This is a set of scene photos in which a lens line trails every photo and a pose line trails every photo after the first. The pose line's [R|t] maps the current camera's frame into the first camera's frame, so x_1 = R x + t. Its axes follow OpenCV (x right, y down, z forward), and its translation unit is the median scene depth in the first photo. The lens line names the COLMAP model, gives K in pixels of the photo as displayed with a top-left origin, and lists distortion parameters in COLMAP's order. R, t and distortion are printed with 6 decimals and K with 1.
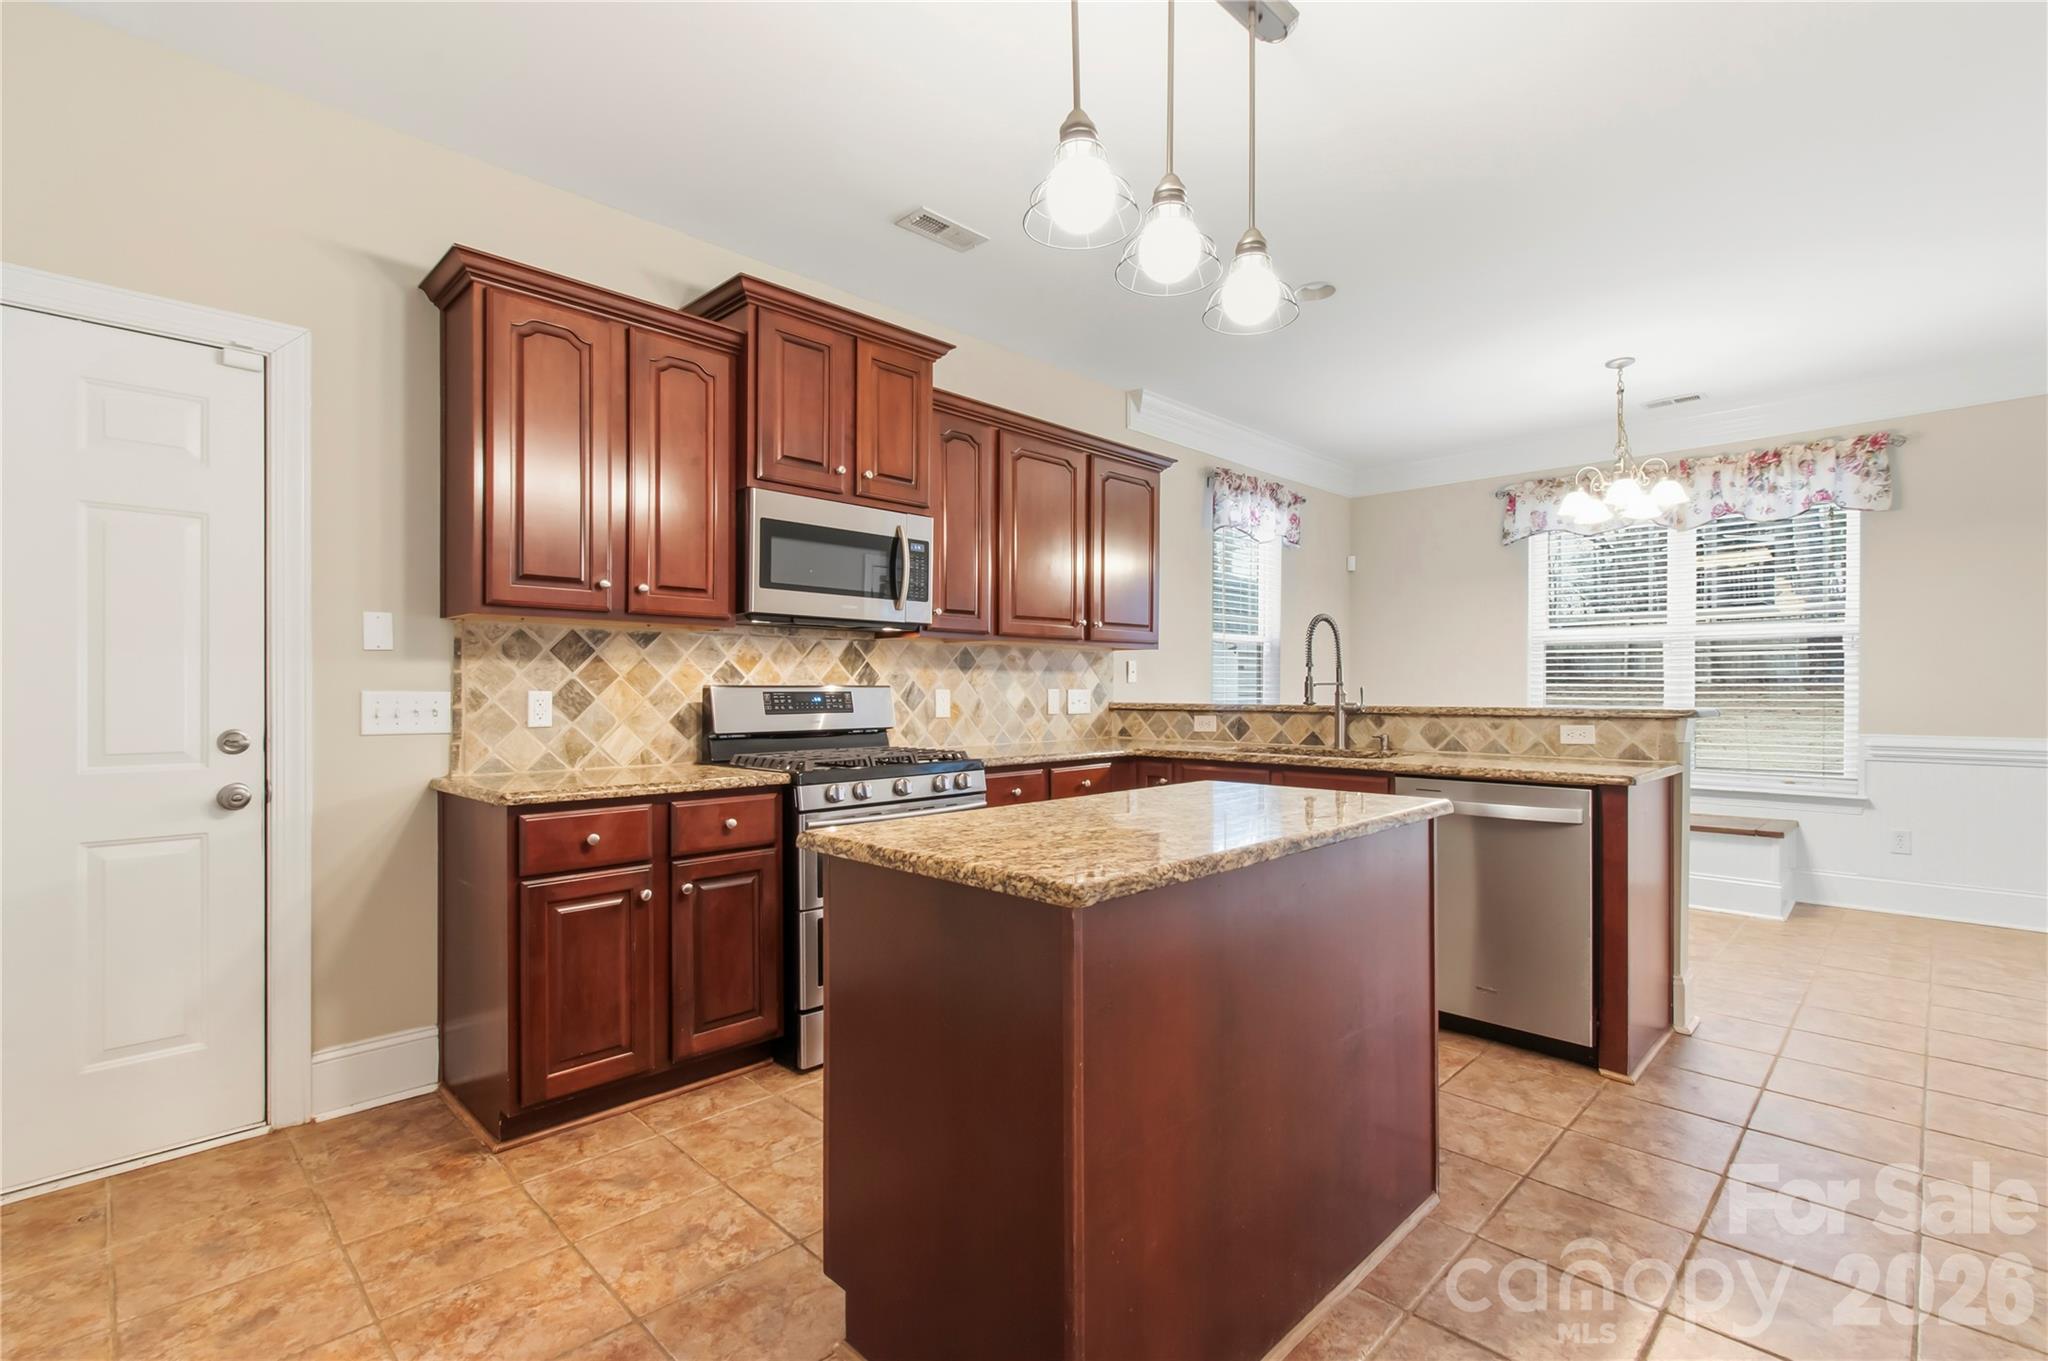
lens RADIAL K [[928.5, 0, 1044.1], [0, 928.5, 688.3], [0, 0, 1]] dist [0.003945, 0.000760]
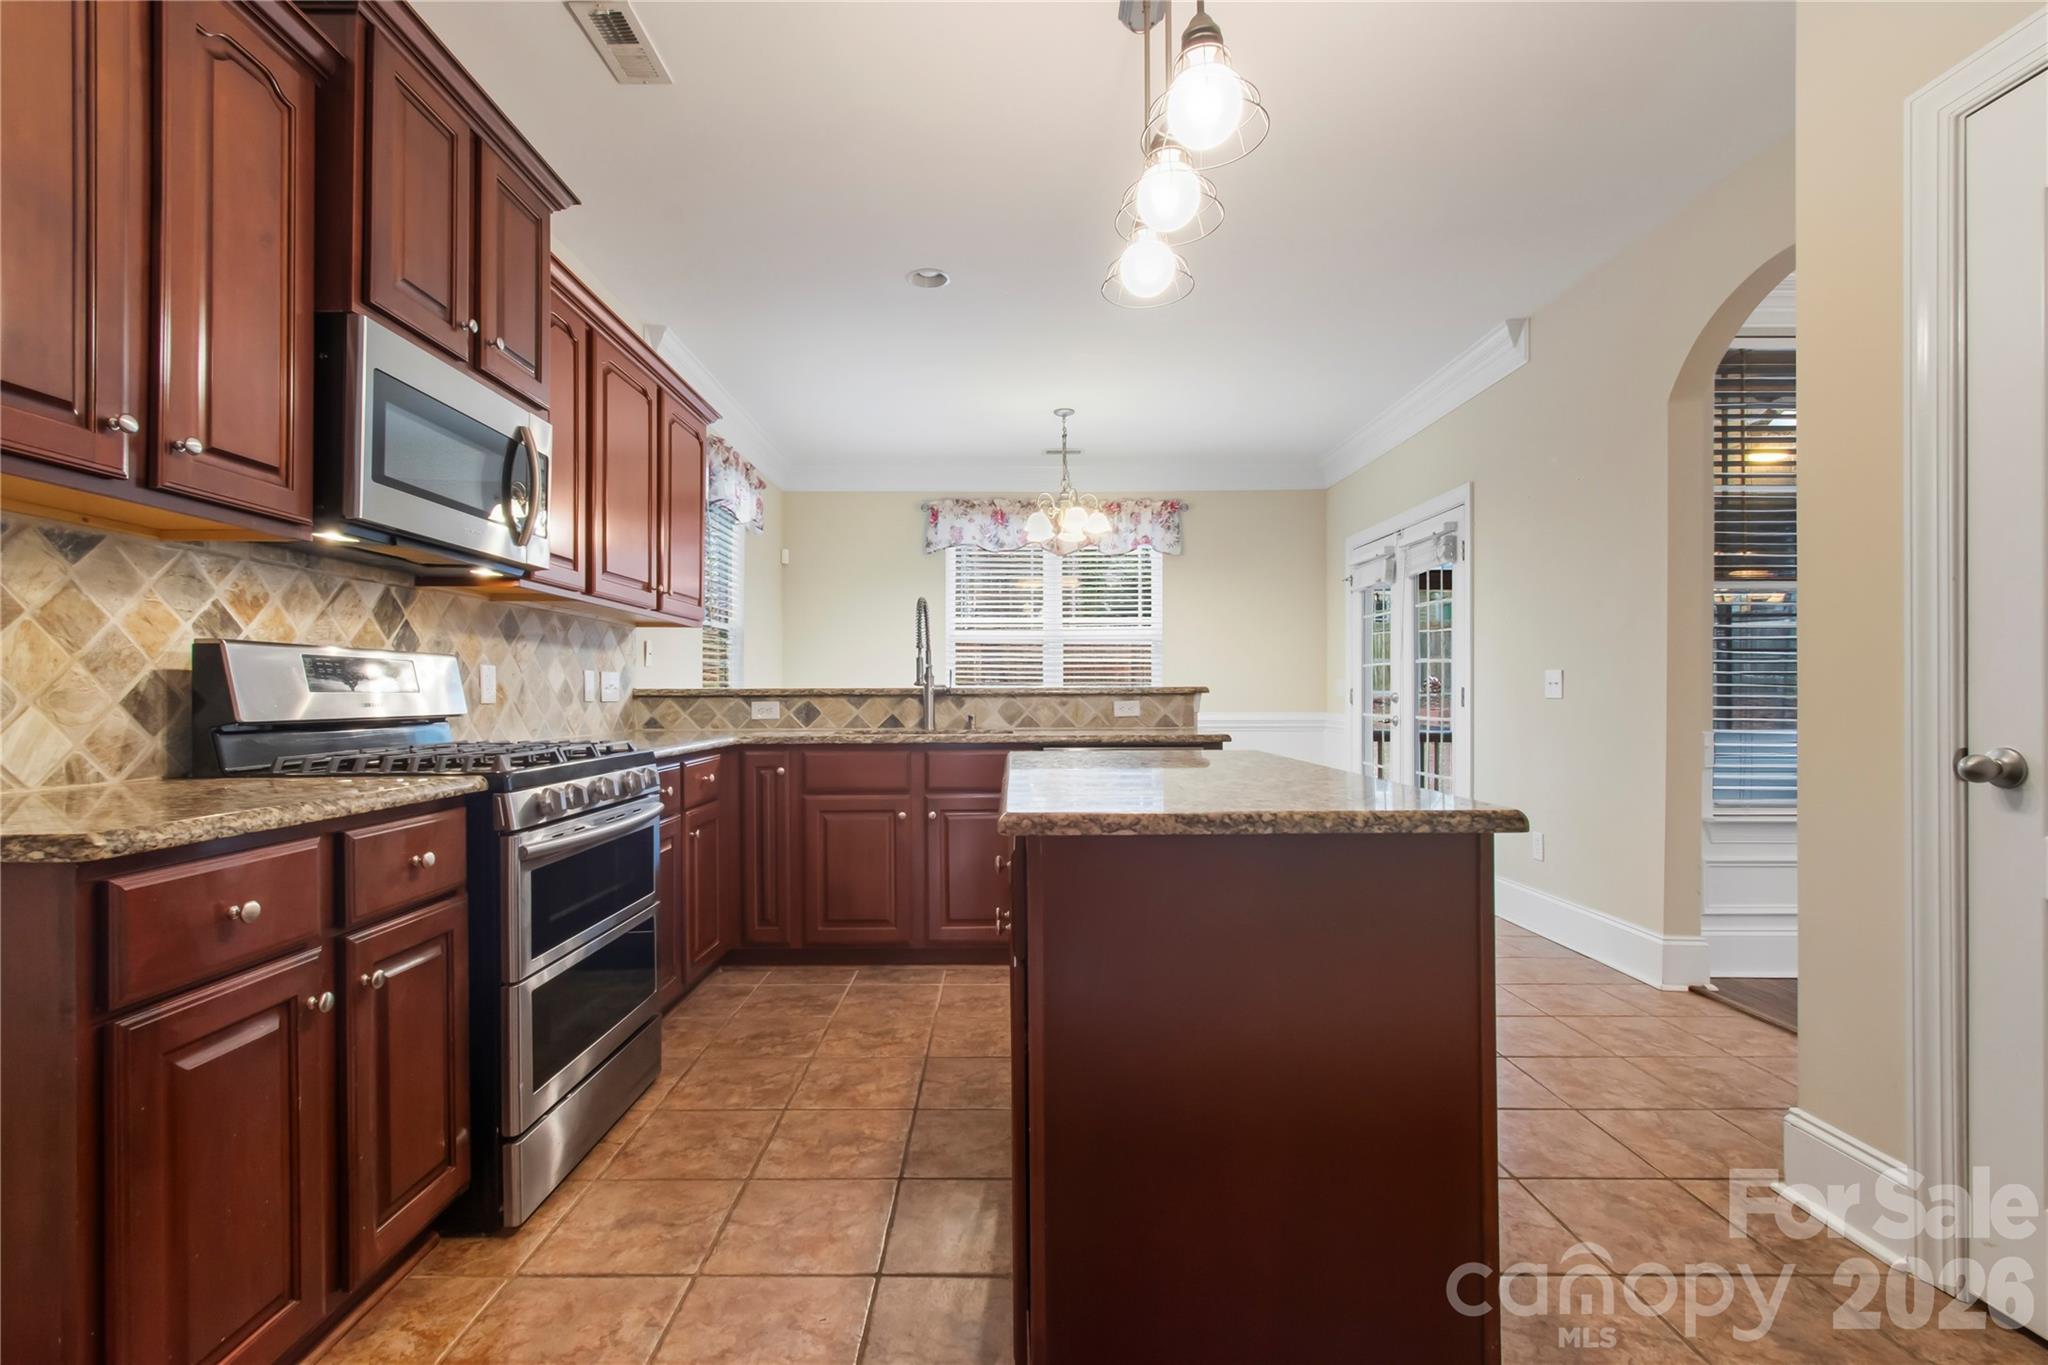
lens RADIAL K [[919.5, 0, 1008.6], [0, 919.5, 688.7], [0, 0, 1]] dist [0.000643, -0.000069]
pose [[0.721052, 0.001389, 0.692880, -0.345599], [0.003276, 0.999980, -0.005414, 0.027776], [-0.692873, 0.006174, 0.721033, 0.219667]]
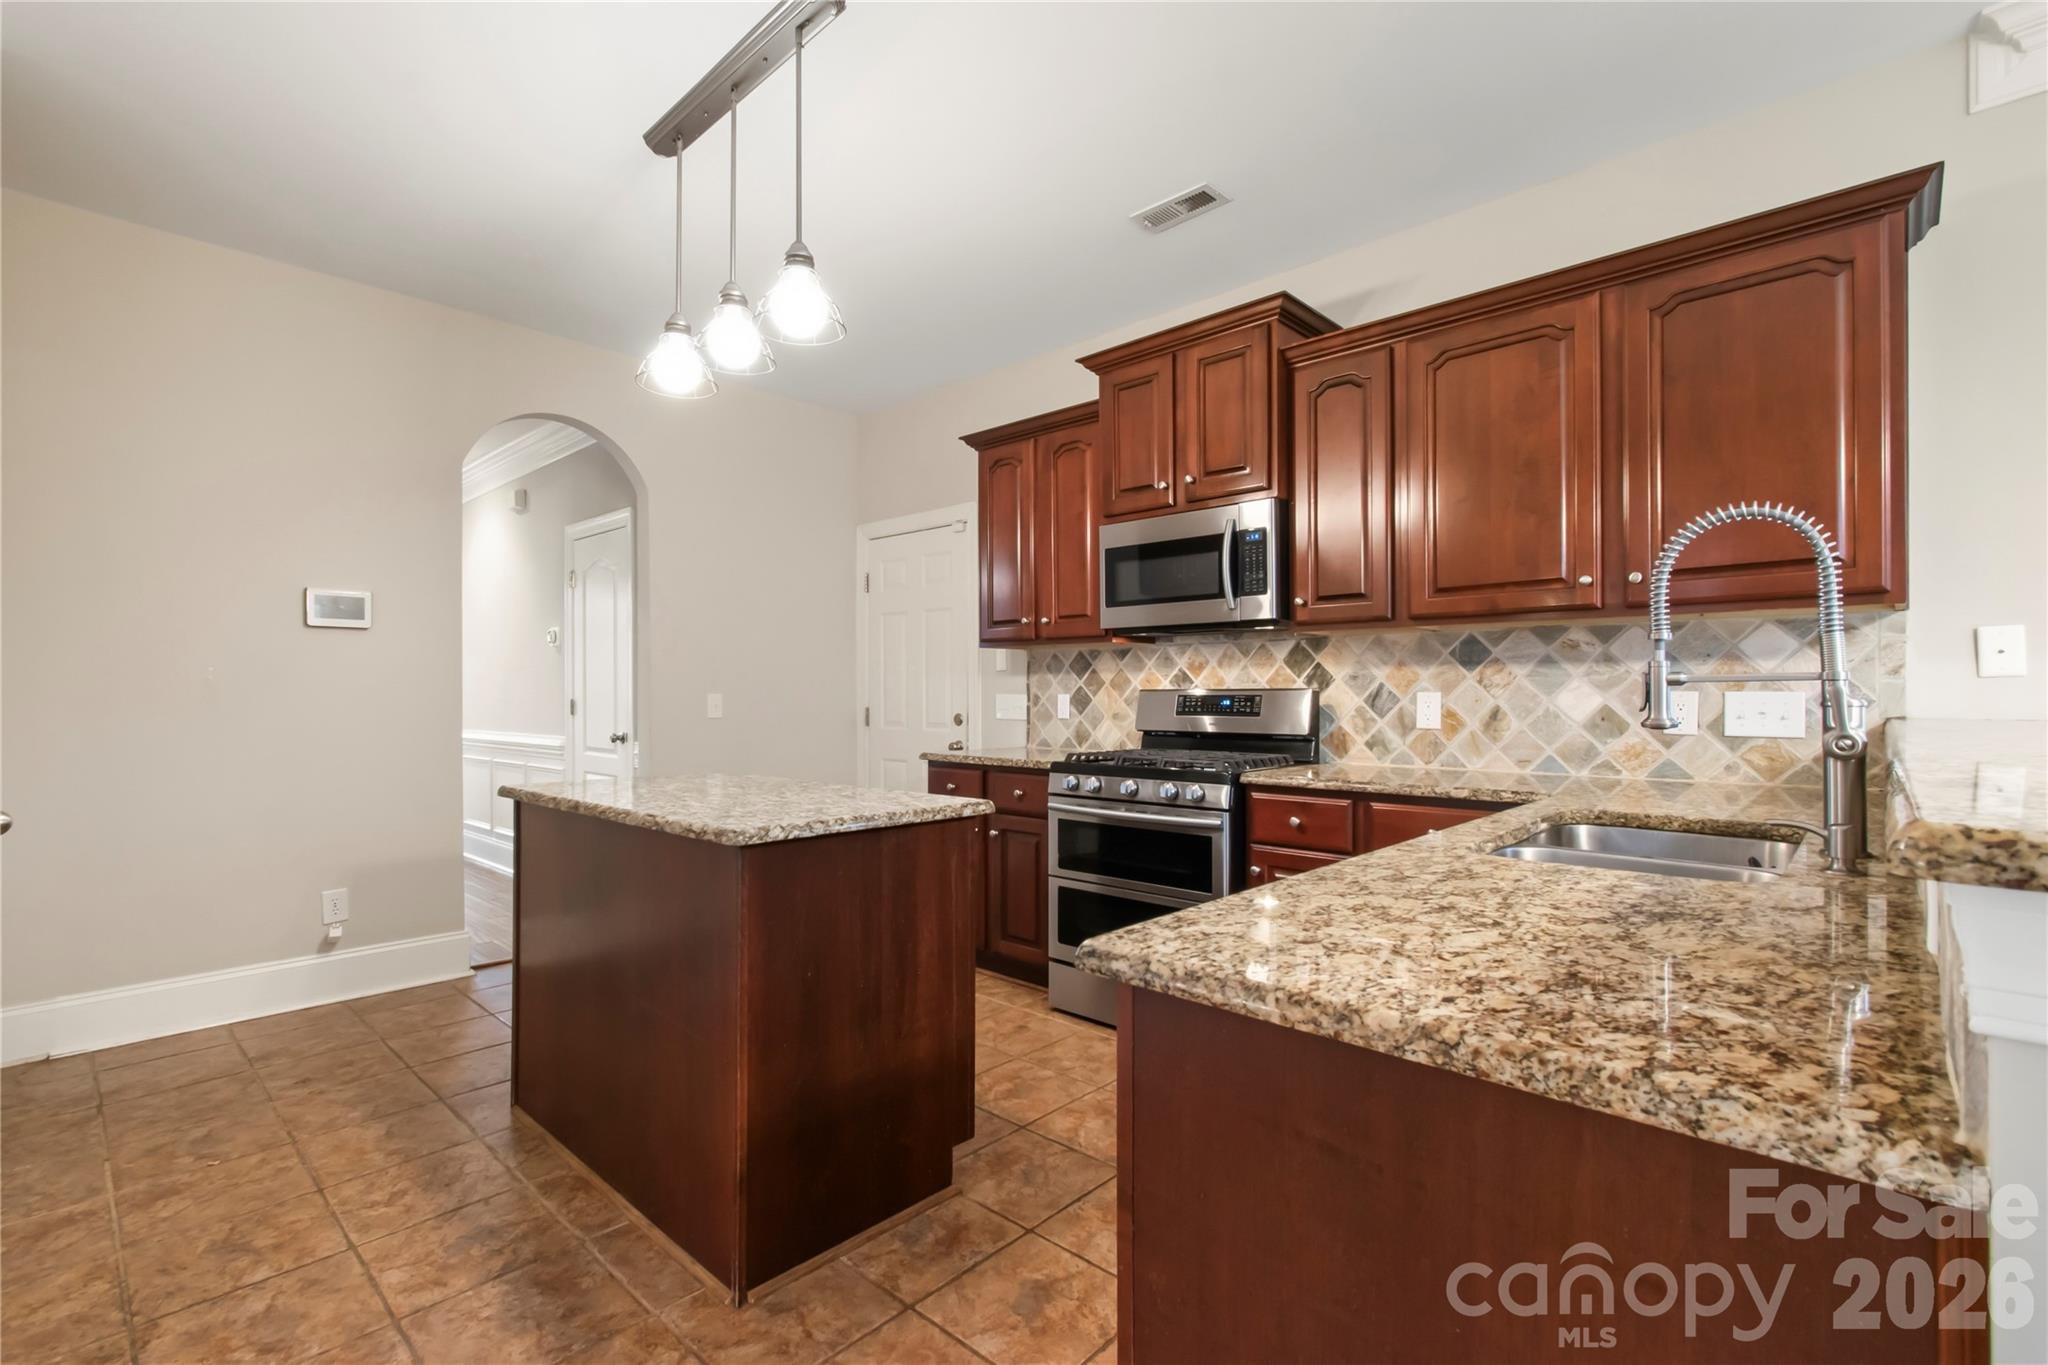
lens RADIAL K [[928.5, 0, 1044.1], [0, 928.5, 690.3], [0, 0, 1]] dist [0.003945, 0.000760]
pose [[0.022430, -0.001904, -0.999747, 0.723276], [0.004693, 0.999987, -0.001799, -0.000520], [0.999737, -0.004651, 0.022438, 0.729195]]
